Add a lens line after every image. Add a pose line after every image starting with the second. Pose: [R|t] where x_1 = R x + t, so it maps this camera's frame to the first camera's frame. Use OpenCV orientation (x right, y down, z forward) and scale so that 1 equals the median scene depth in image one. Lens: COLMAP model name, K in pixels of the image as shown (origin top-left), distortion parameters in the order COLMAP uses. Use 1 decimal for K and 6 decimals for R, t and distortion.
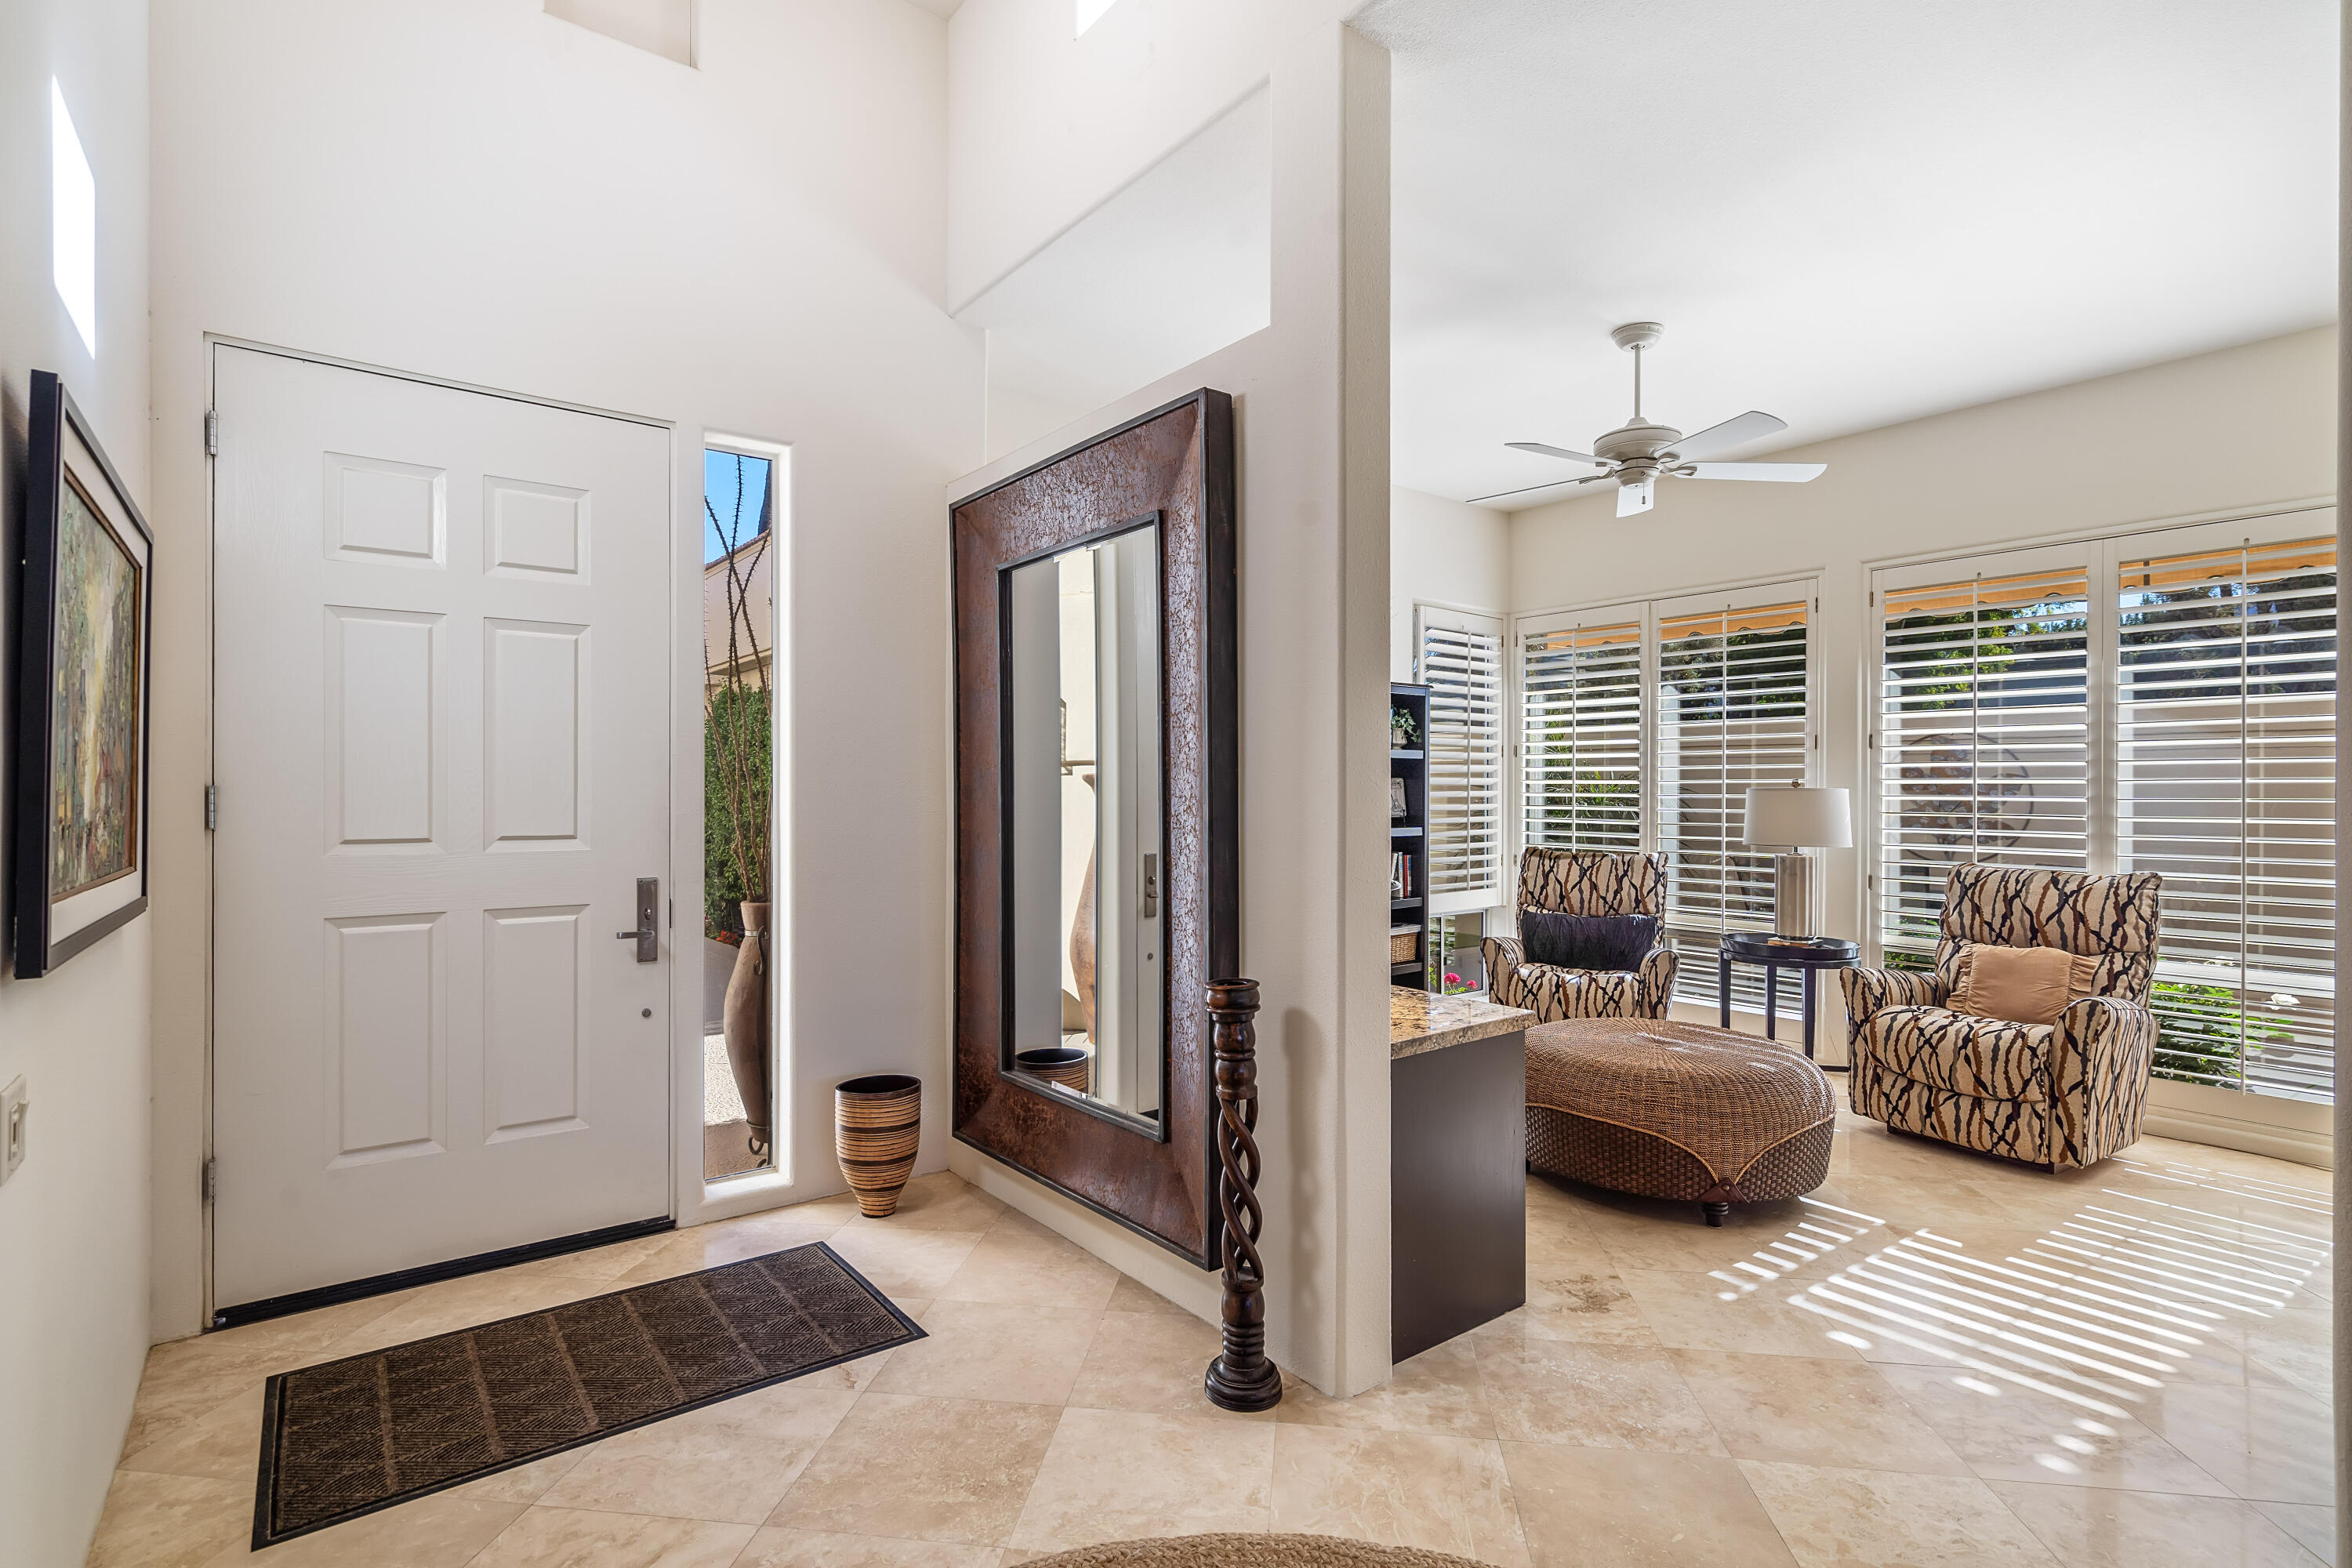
lens RADIAL K [[1151.1, 0, 1160.1], [0, 1151.1, 773.3], [0, 0, 1]] dist [0.001479, 0.001271]
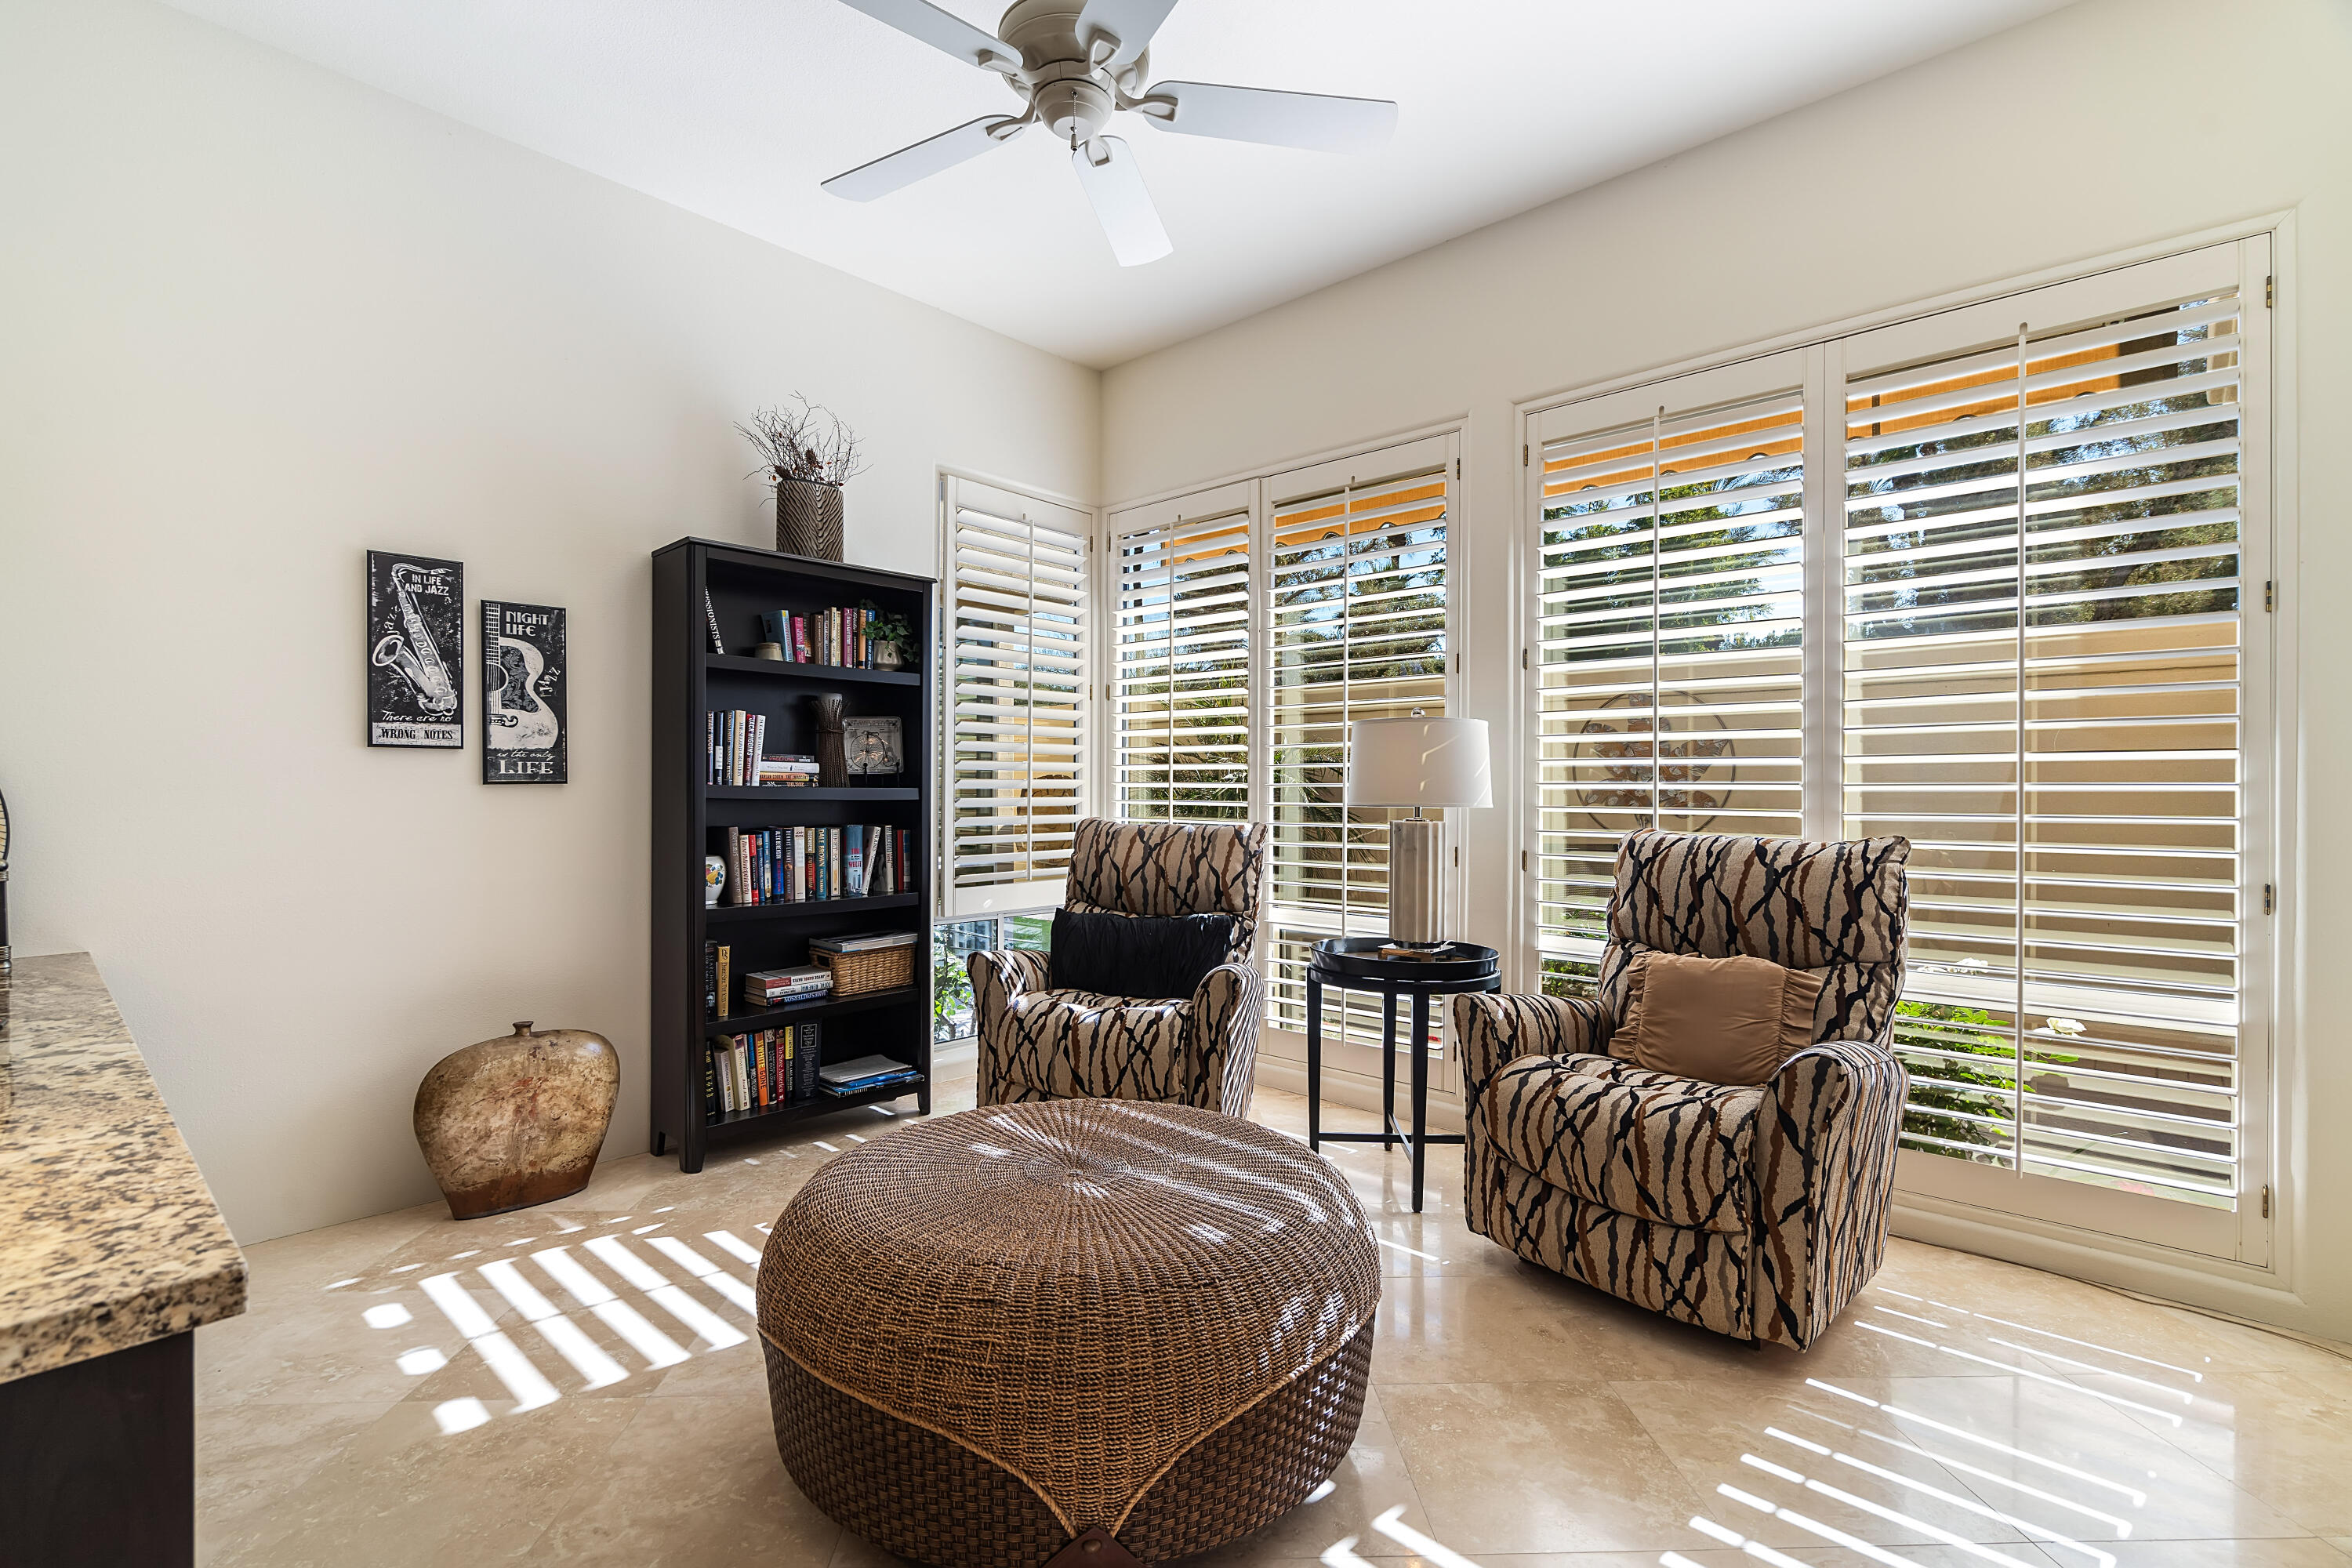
lens RADIAL K [[1045.1, 0, 1199.5], [0, 1045.1, 777.9], [0, 0, 1]] dist [-0.000308, 0.000515]
pose [[0.985350, 0.003862, 0.170500, 0.371232], [-0.003272, 0.999988, -0.003742, 0.055695], [-0.170512, 0.003129, 0.985351, 0.482854]]
